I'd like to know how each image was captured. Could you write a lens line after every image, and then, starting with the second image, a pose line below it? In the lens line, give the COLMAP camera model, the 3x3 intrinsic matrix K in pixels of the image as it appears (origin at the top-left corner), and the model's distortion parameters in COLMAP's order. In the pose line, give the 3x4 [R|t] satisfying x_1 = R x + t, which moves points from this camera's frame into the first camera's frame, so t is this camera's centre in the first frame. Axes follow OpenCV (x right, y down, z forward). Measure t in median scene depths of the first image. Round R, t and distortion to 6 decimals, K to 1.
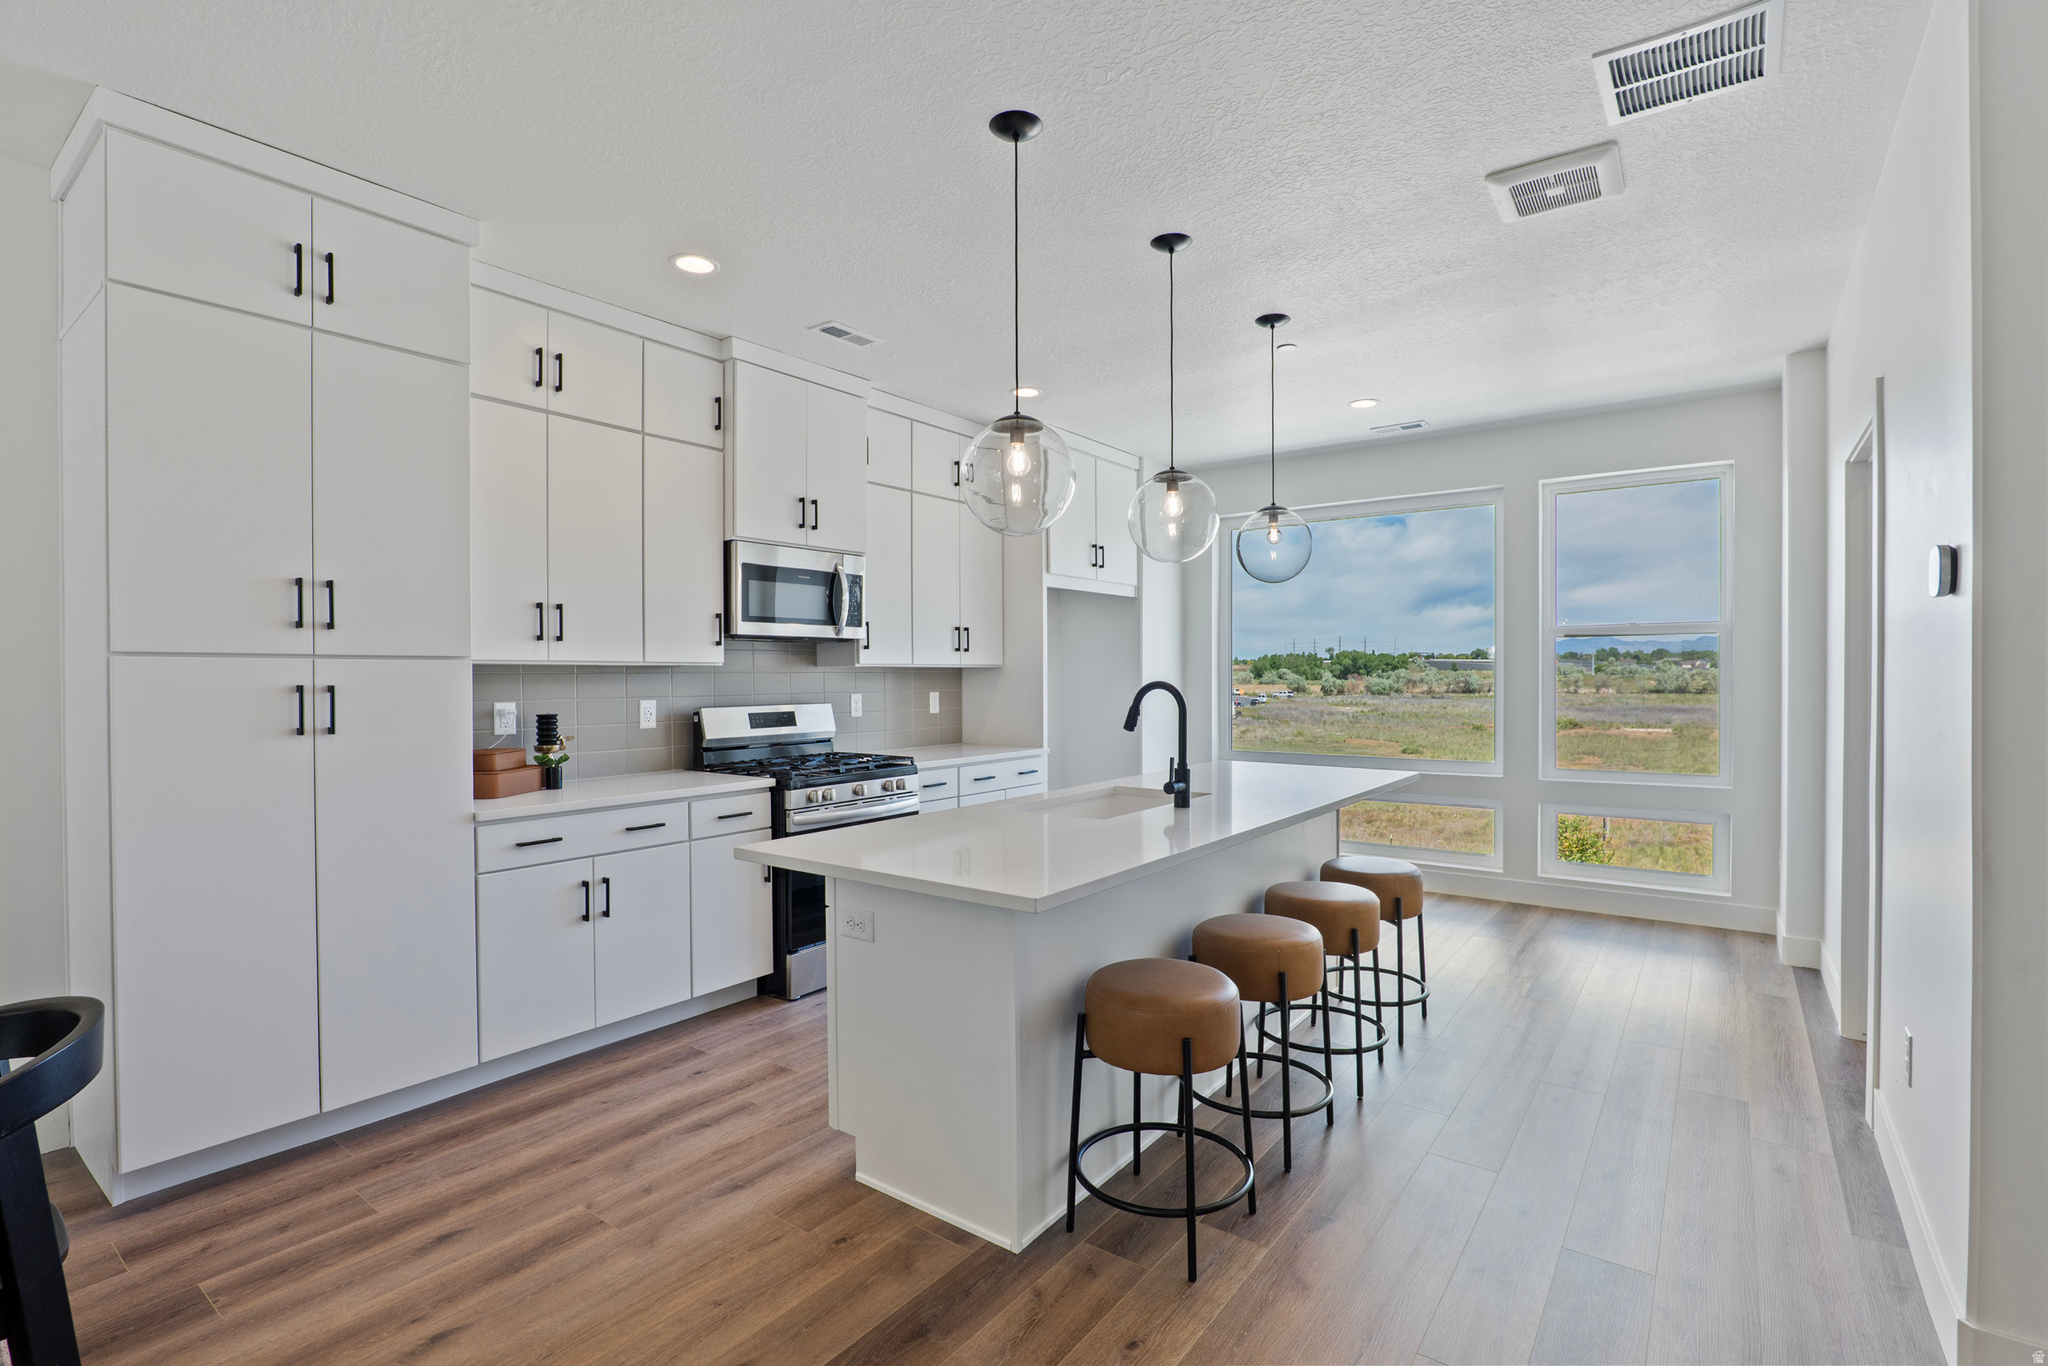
lens RADIAL K [[941.6, 0, 1028.2], [0, 941.6, 683.7], [0, 0, 1]] dist [-0.008391, -0.000954]
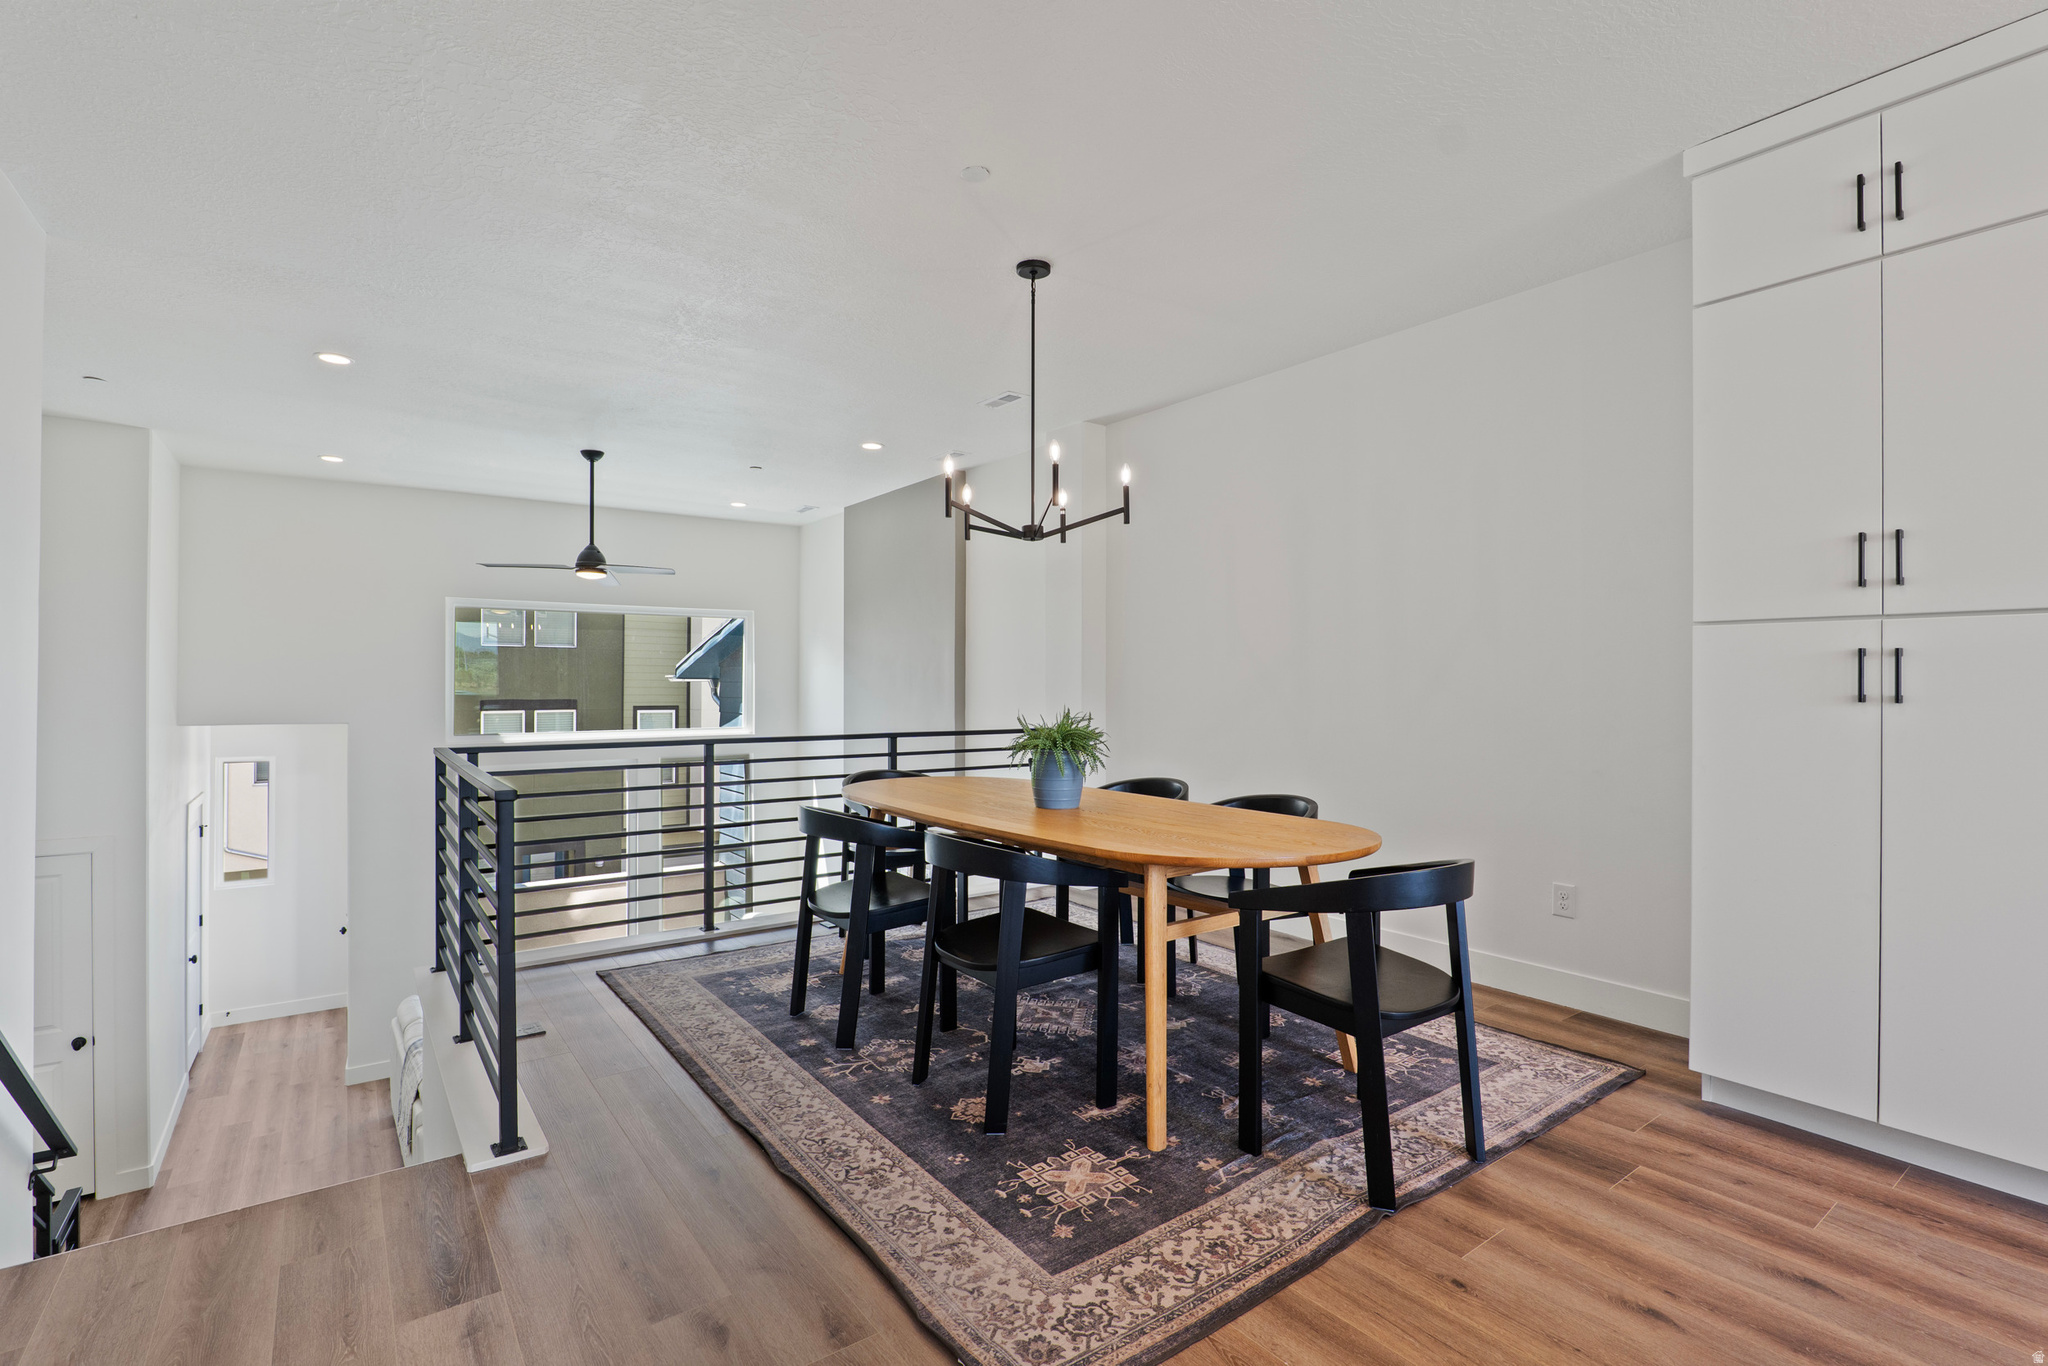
lens RADIAL K [[941.6, 0, 1034.8], [0, 941.6, 683.6], [0, 0, 1]] dist [-0.008391, -0.000954]
pose [[-0.295385, -0.003822, -0.955371, 0.344670], [-0.014422, 0.999896, 0.000459, 0.047866], [0.955269, 0.013914, -0.295409, 0.489262]]
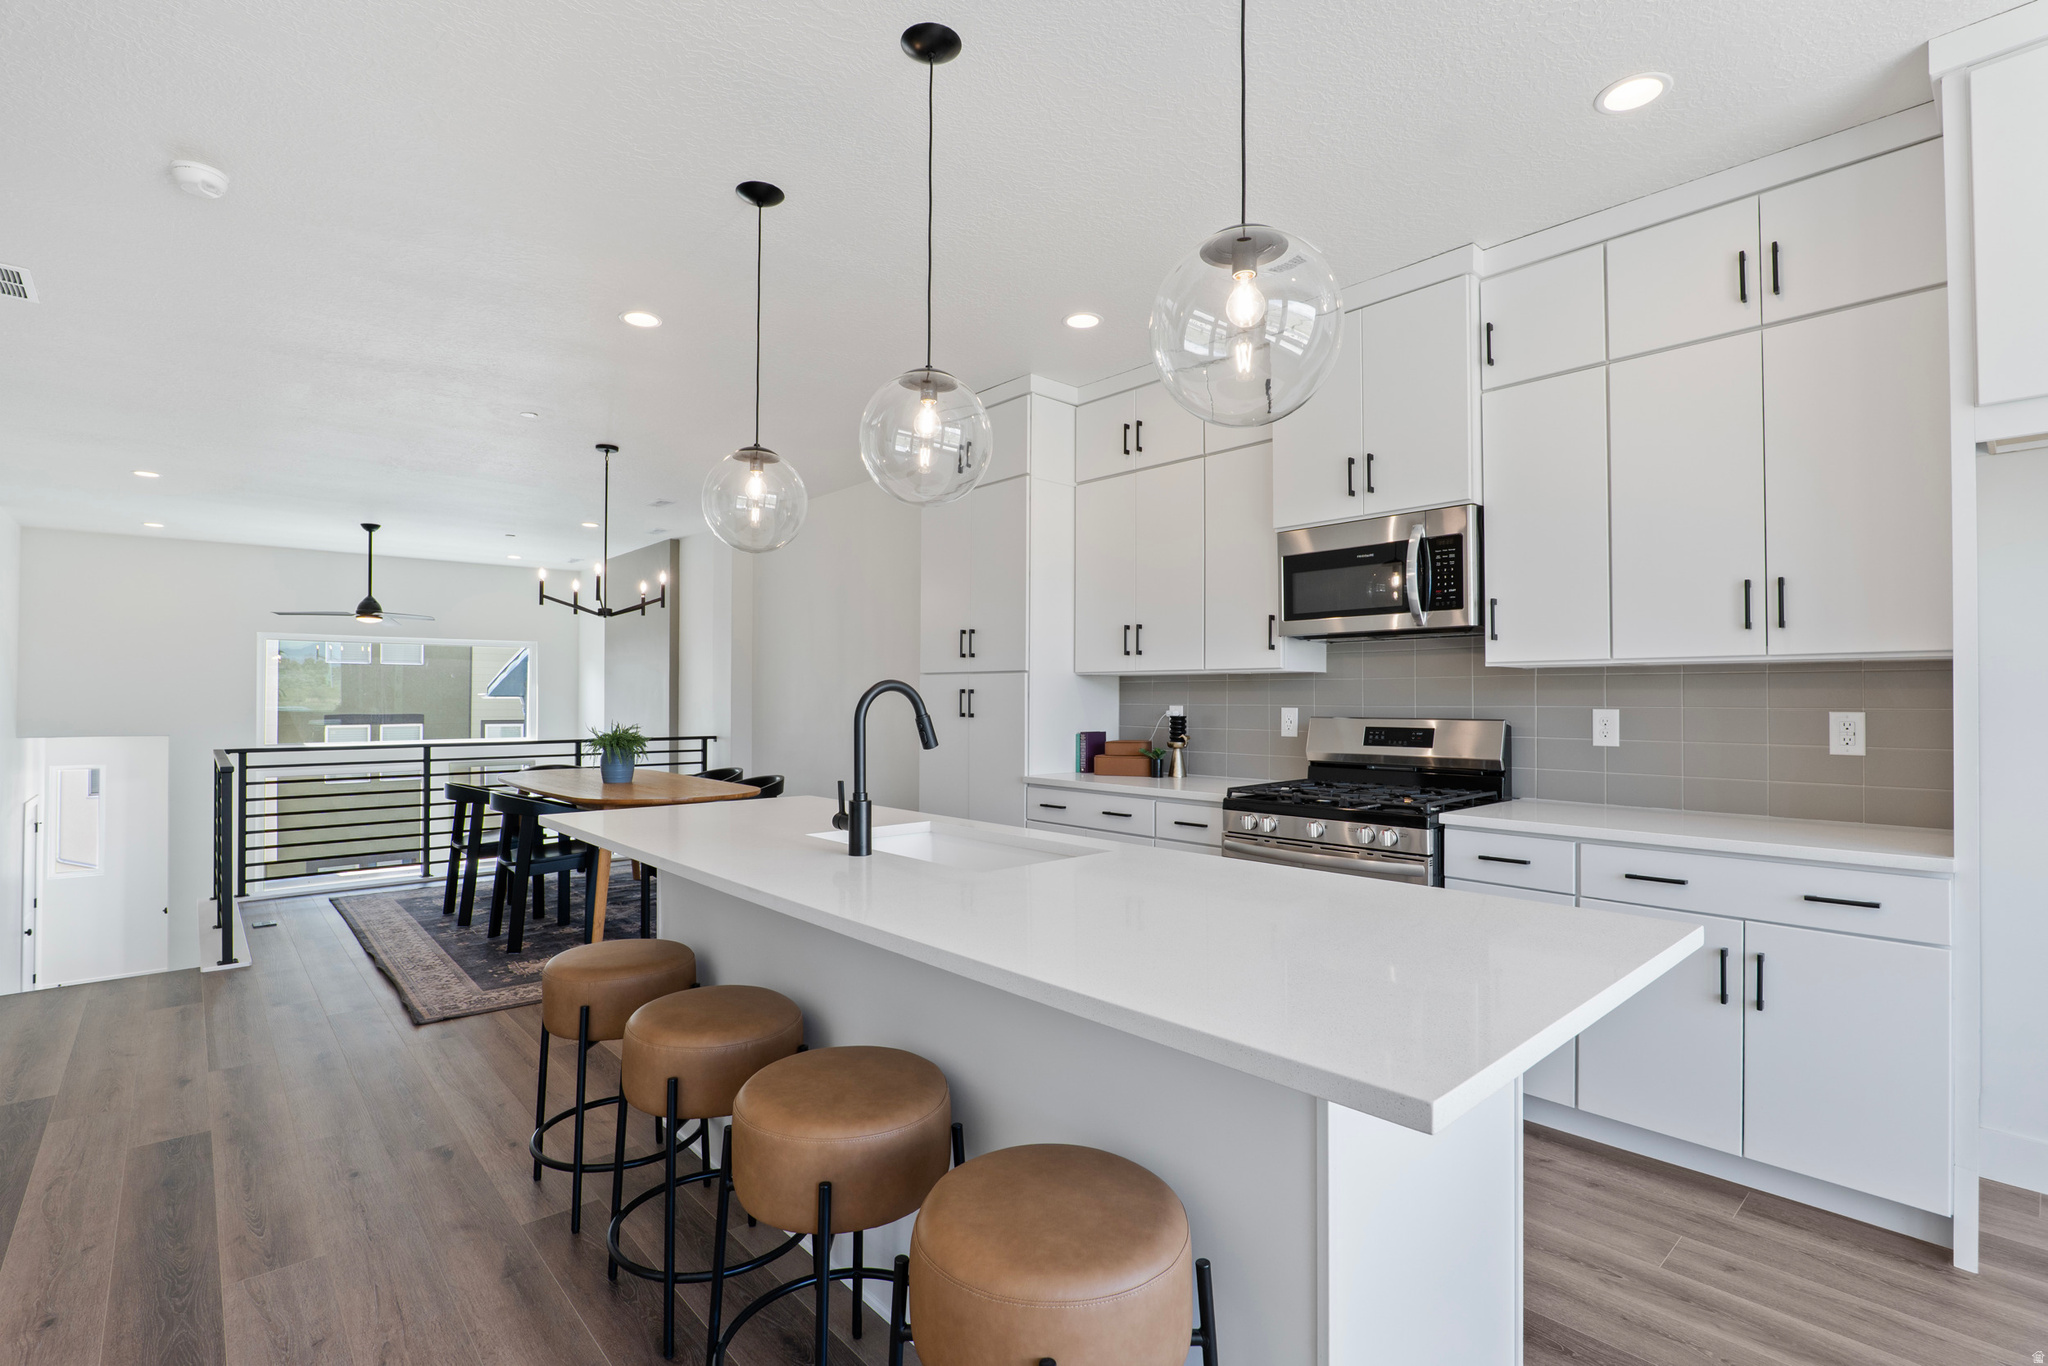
lens RADIAL K [[941.6, 0, 1013.3], [0, 941.6, 670.0], [0, 0, 1]] dist [-0.008391, -0.000954]
pose [[-0.214337, -0.031515, -0.976251, 0.976716], [-0.013786, 0.999477, -0.029238, 0.016694], [0.976663, 0.007191, -0.214659, 1.476468]]
